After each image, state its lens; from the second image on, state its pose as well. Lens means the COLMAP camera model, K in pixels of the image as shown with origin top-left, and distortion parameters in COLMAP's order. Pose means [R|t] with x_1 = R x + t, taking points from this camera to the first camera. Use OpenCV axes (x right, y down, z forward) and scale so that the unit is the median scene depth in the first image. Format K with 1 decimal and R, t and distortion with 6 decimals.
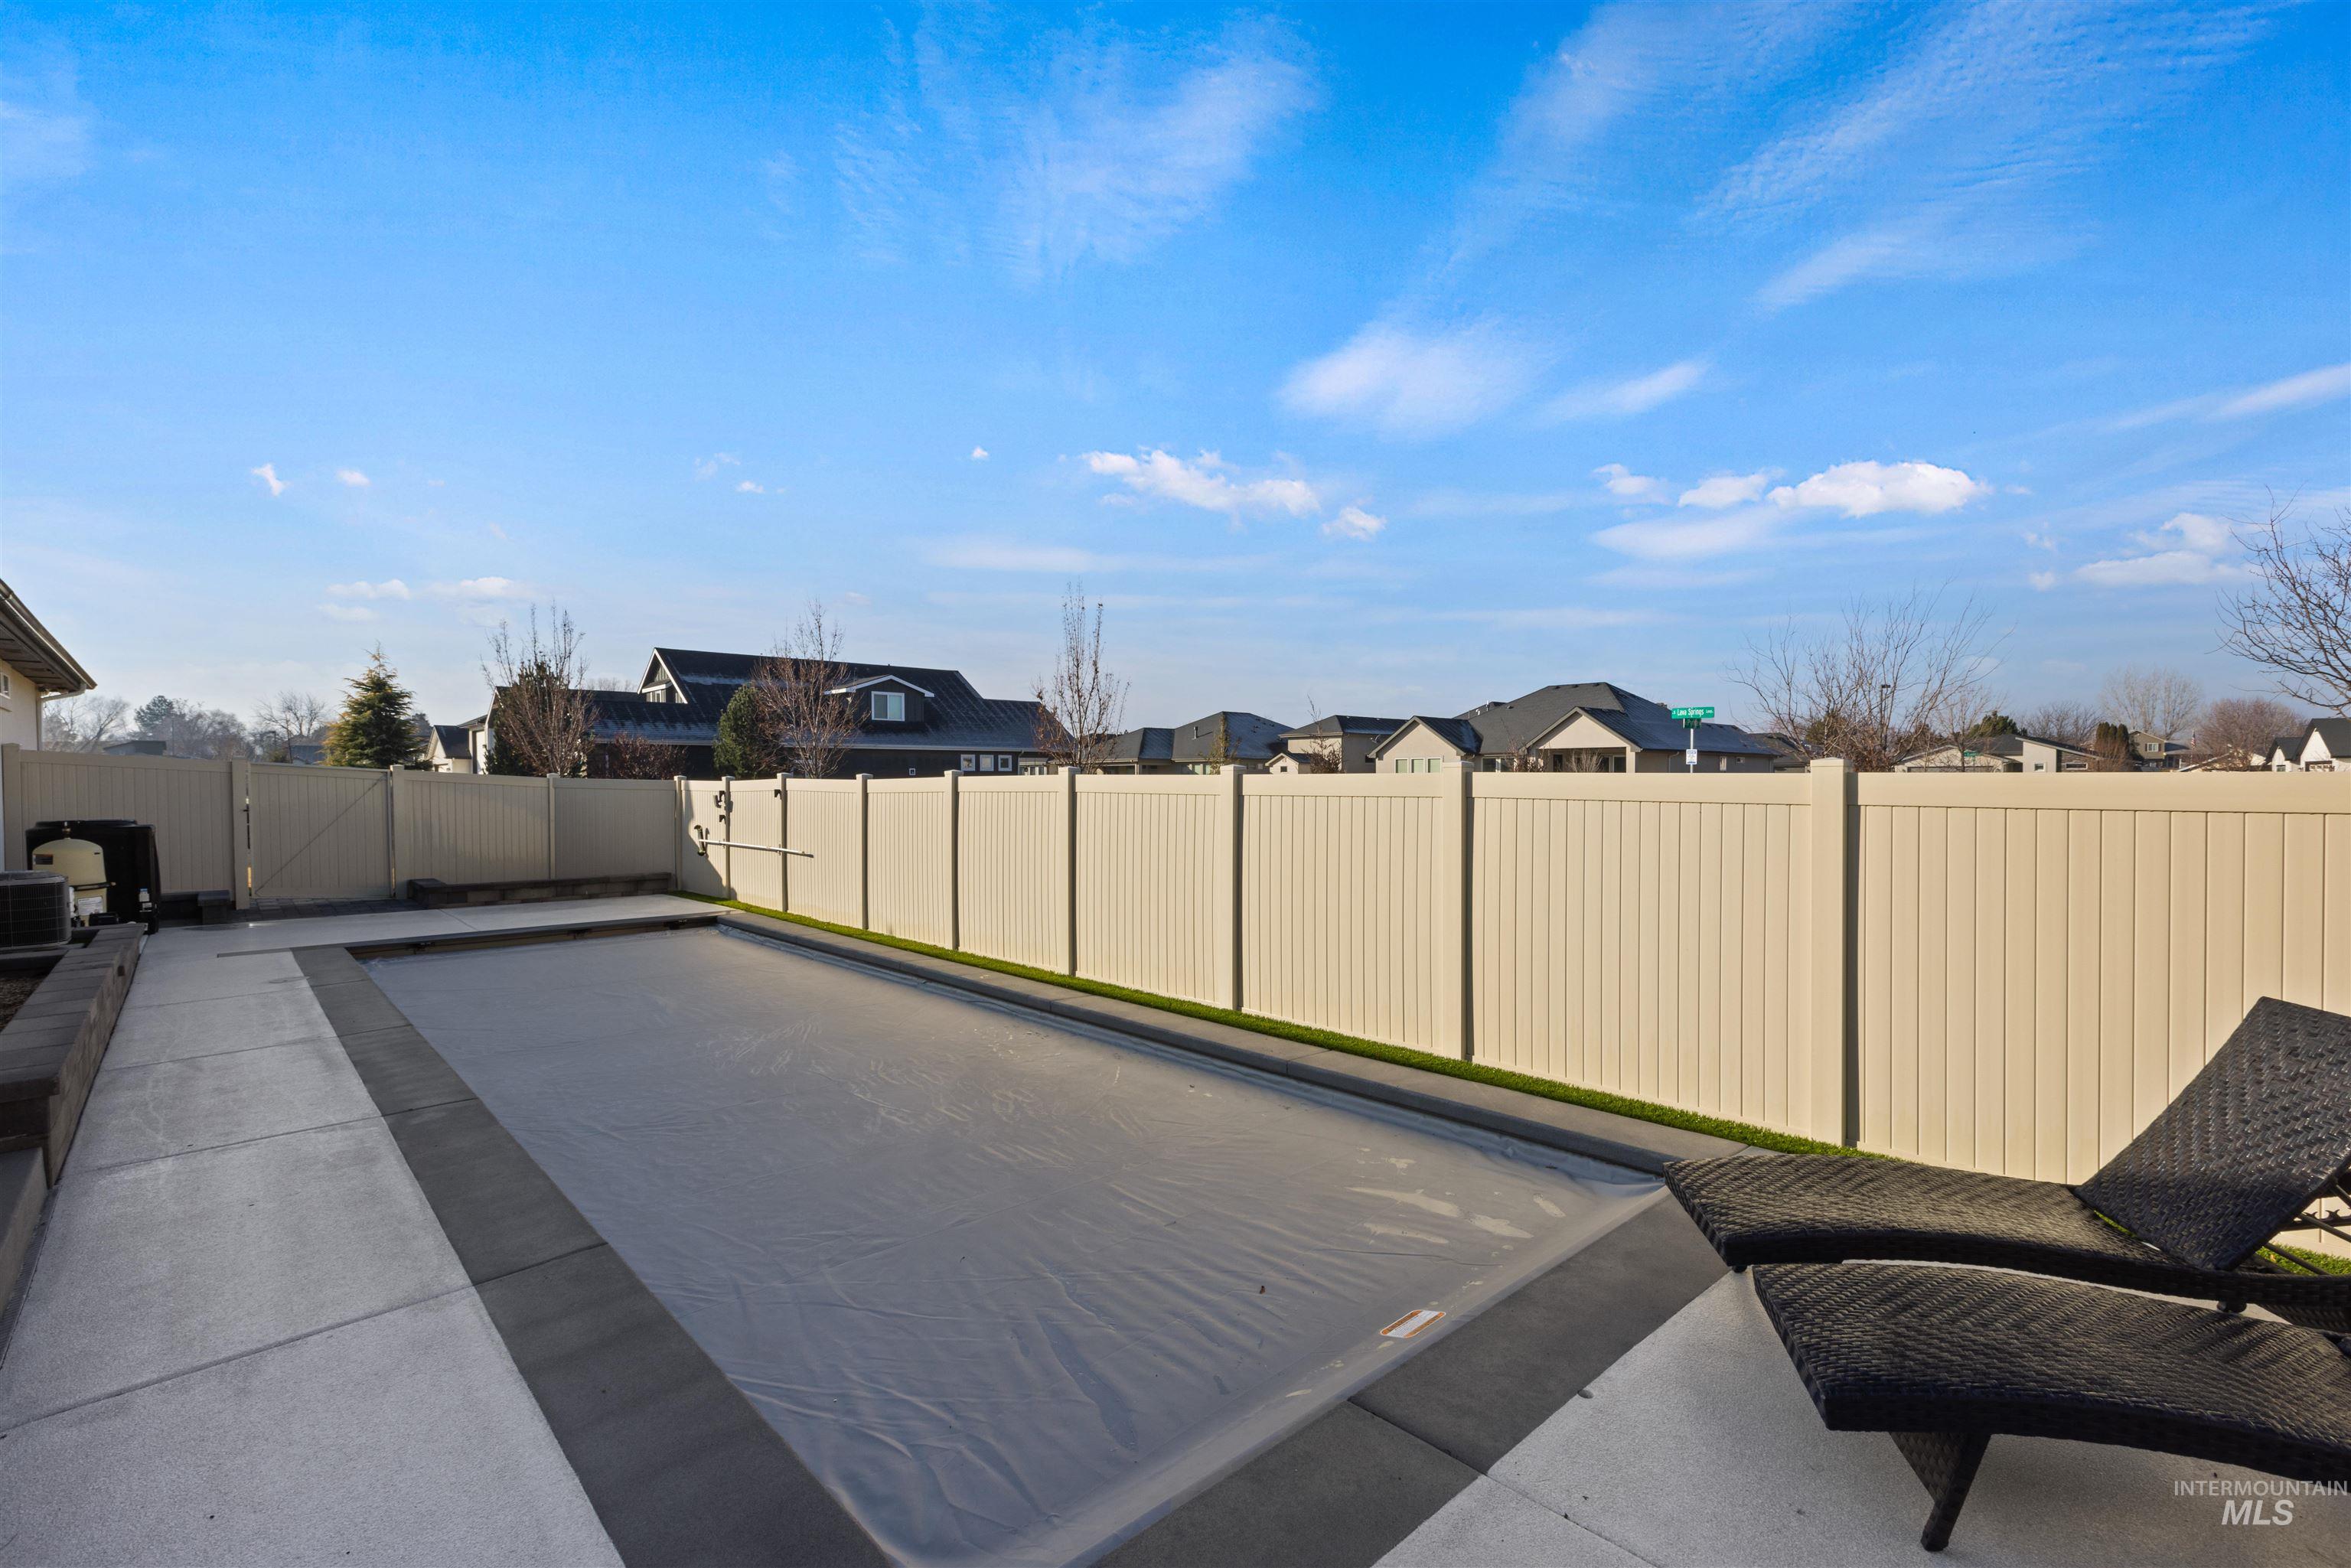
lens RADIAL K [[1065.3, 0, 1175.9], [0, 1065.3, 801.4], [0, 0, 1]] dist [0.001671, -0.000673]
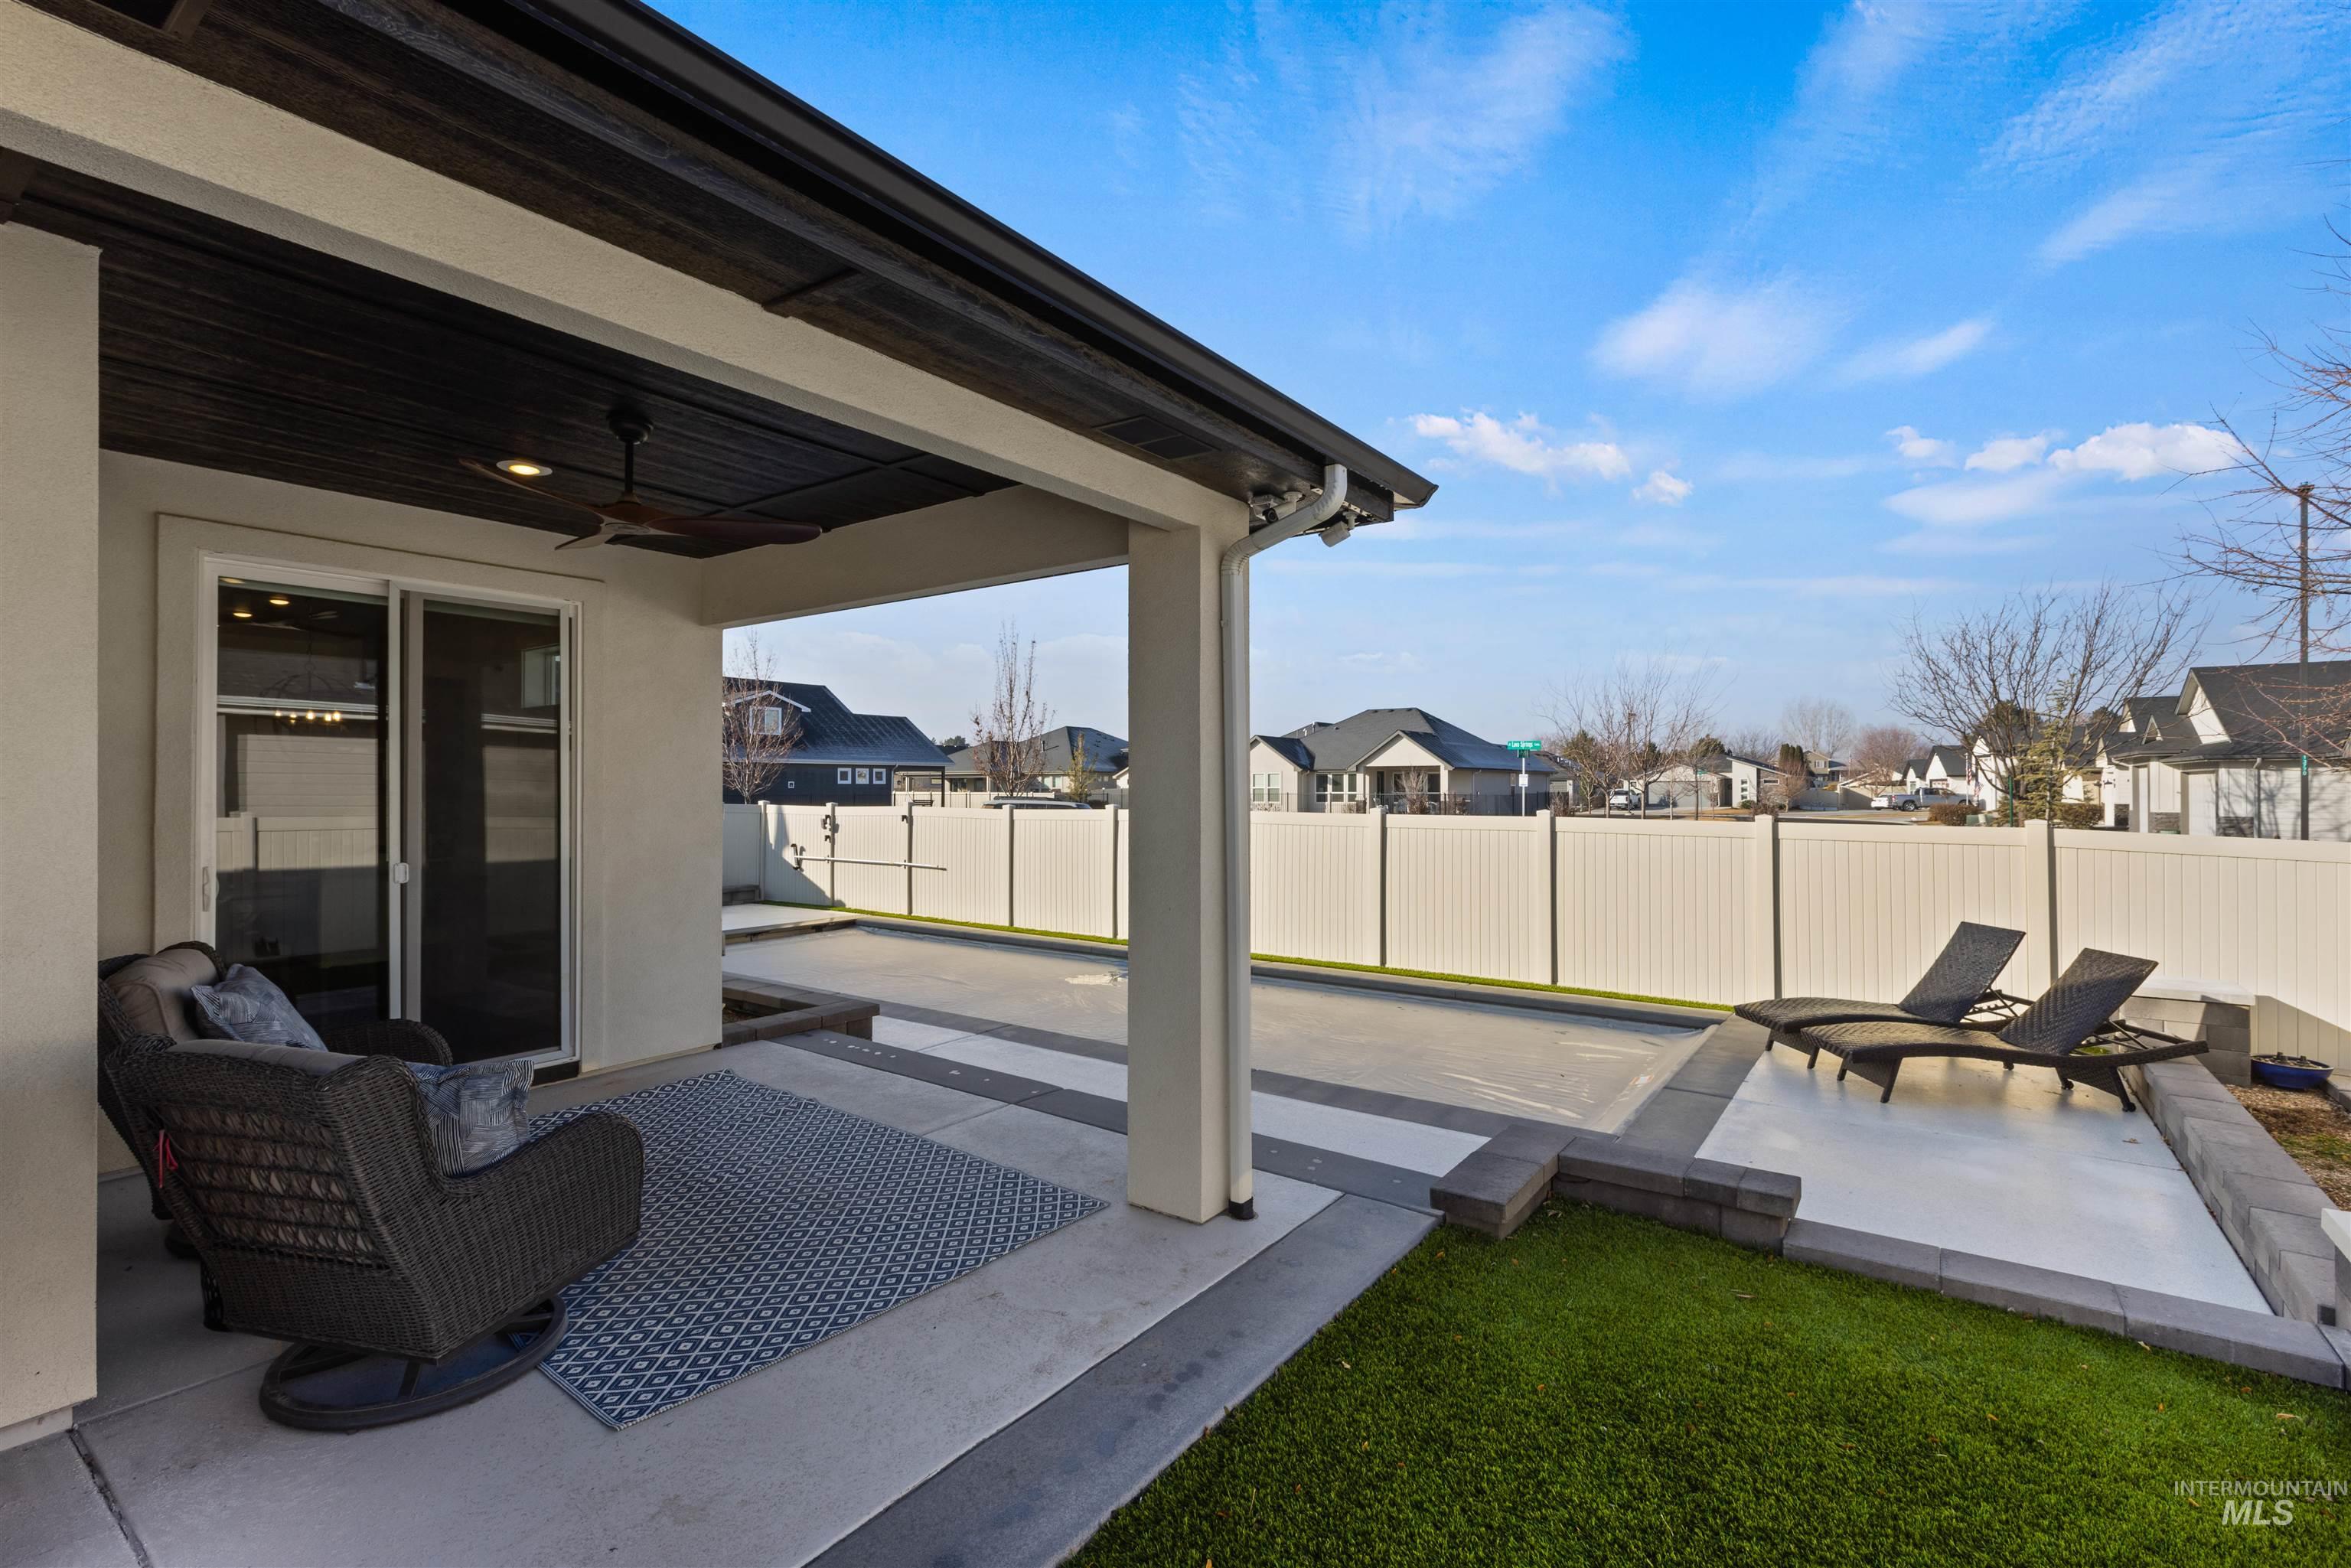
lens RADIAL K [[1052.6, 0, 1181.5], [0, 1052.6, 776.4], [0, 0, 1]] dist [0.002842, 0.000414]
pose [[0.980055, 0.004625, 0.198673, -0.301874], [0.001370, 0.999548, -0.030025, -0.019116], [-0.198722, 0.029699, 0.979606, -0.253625]]
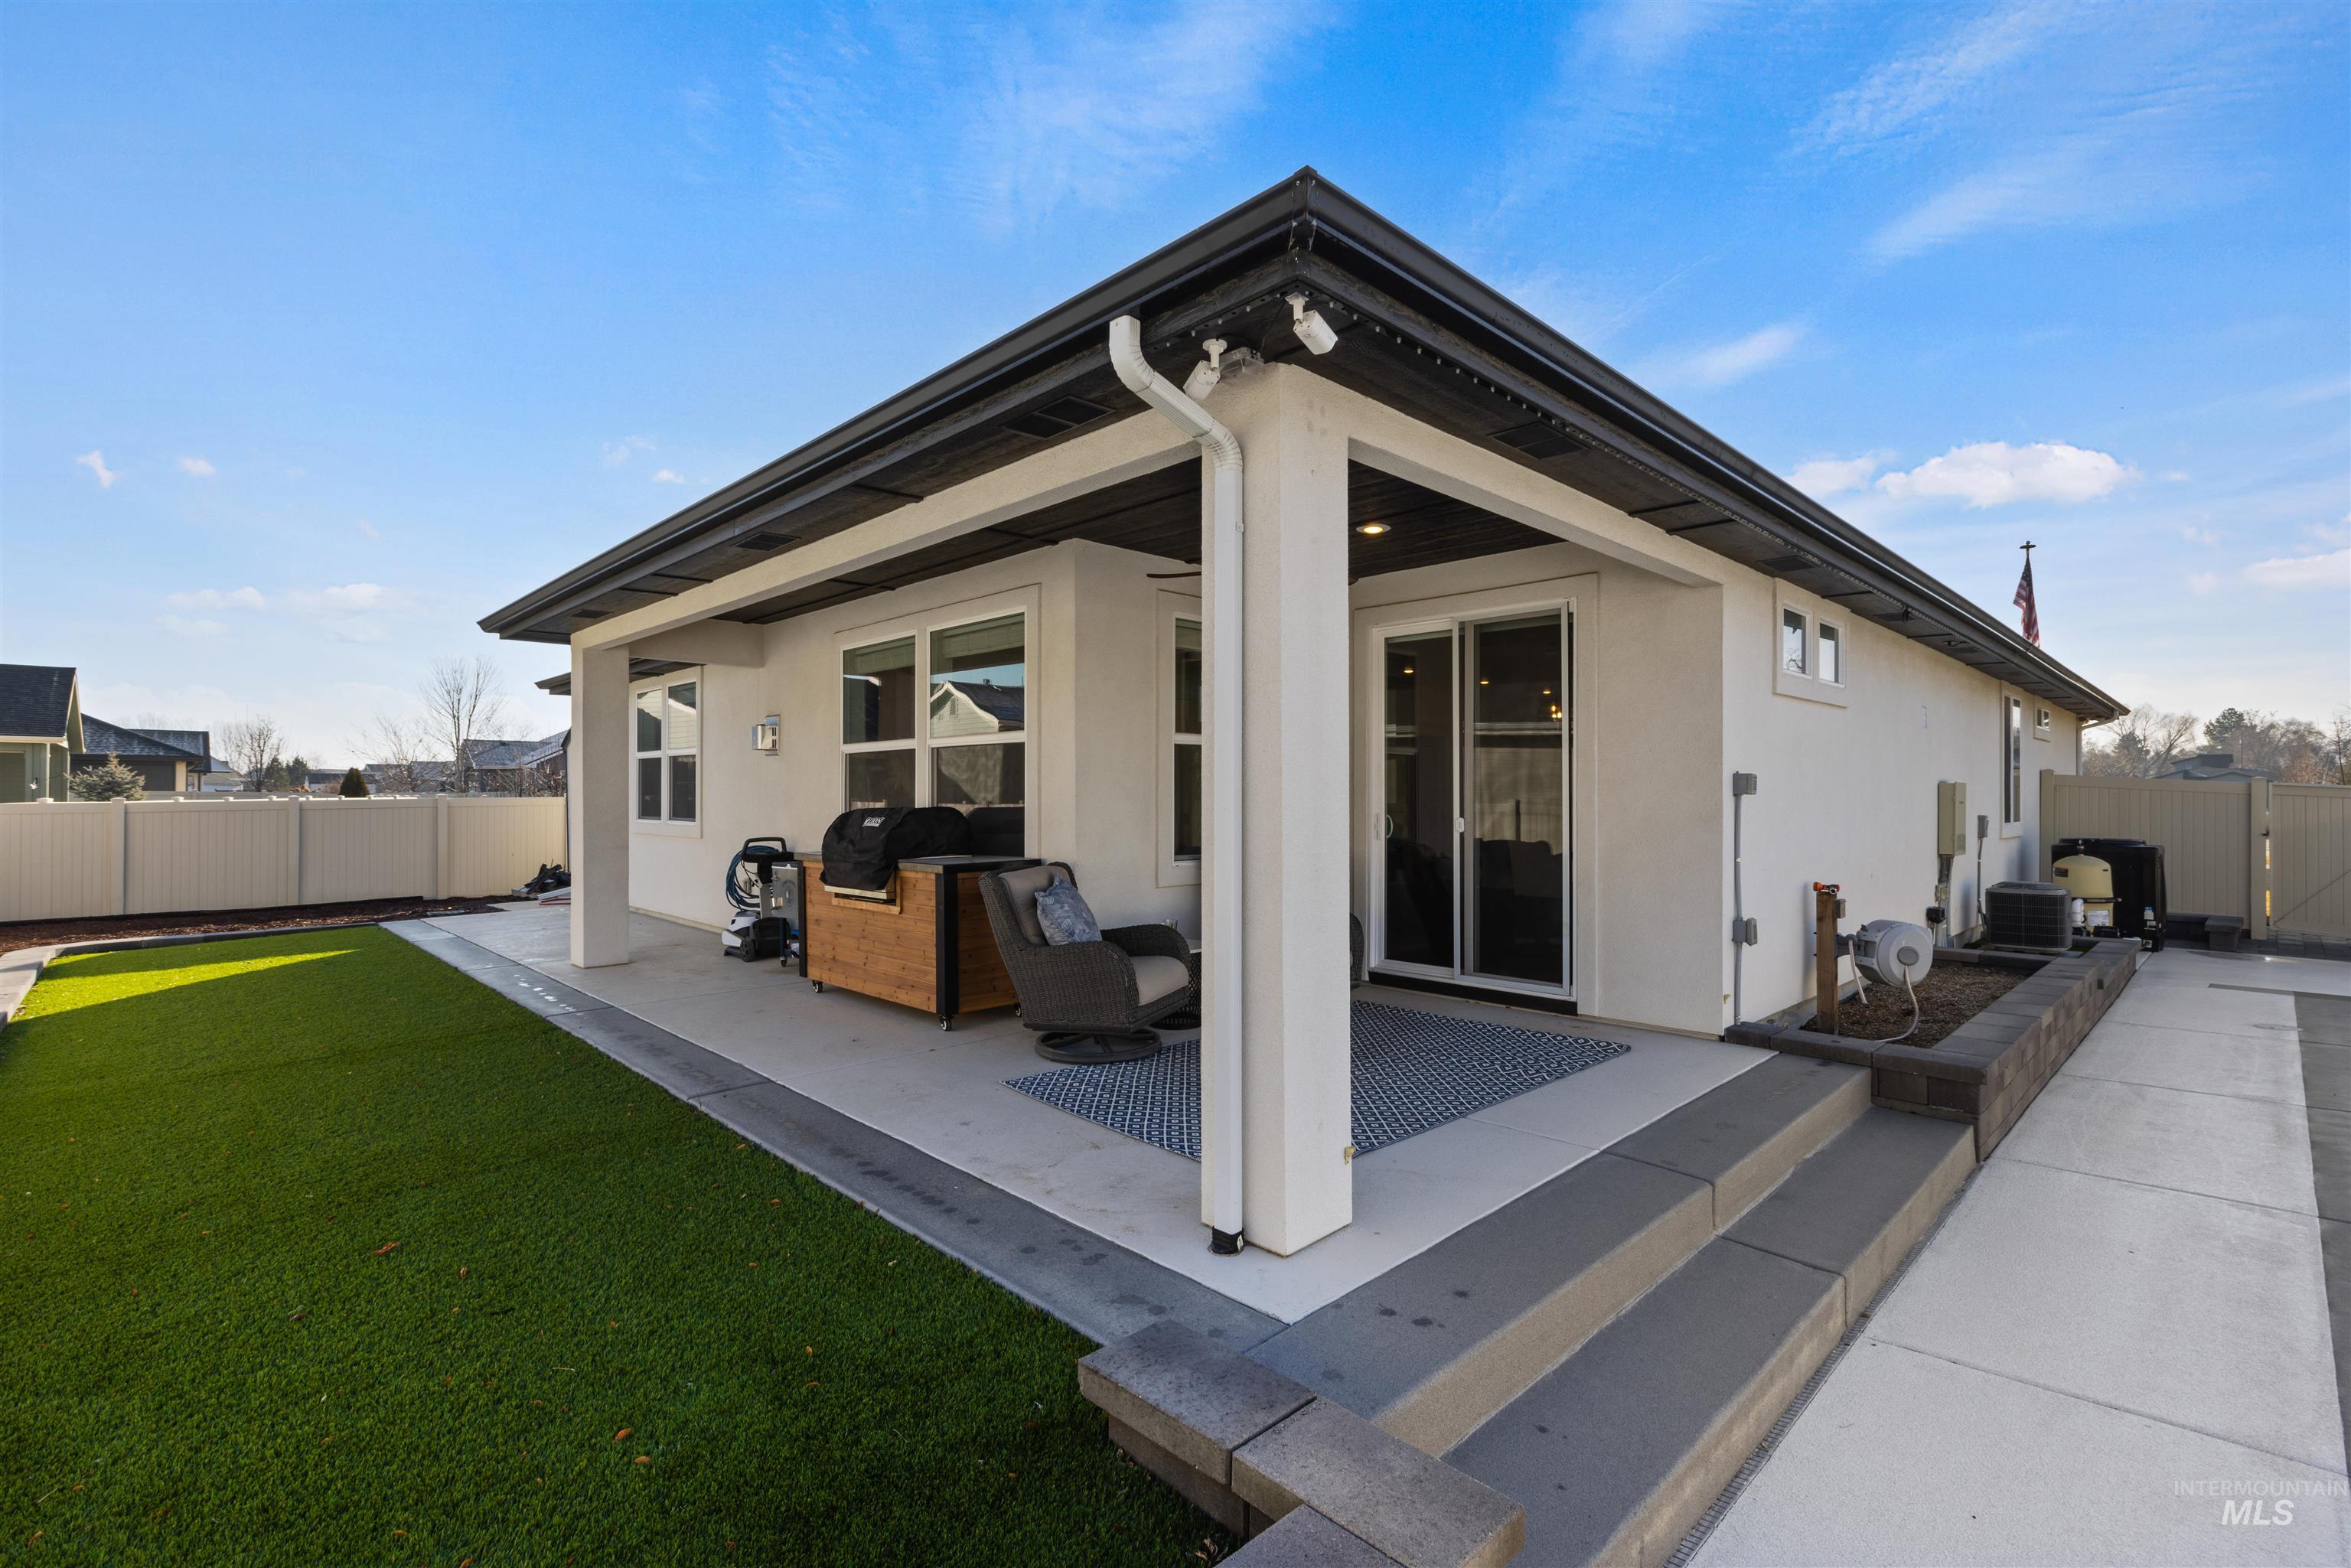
lens RADIAL K [[1049.6, 0, 1187.7], [0, 1049.6, 784.7], [0, 0, 1]] dist [0.002508, 0.000627]
pose [[0.026861, -0.005716, -0.999623, 0.028003], [-0.021146, 0.999757, -0.006285, -0.009529], [0.999415, 0.021307, 0.026734, 0.028600]]
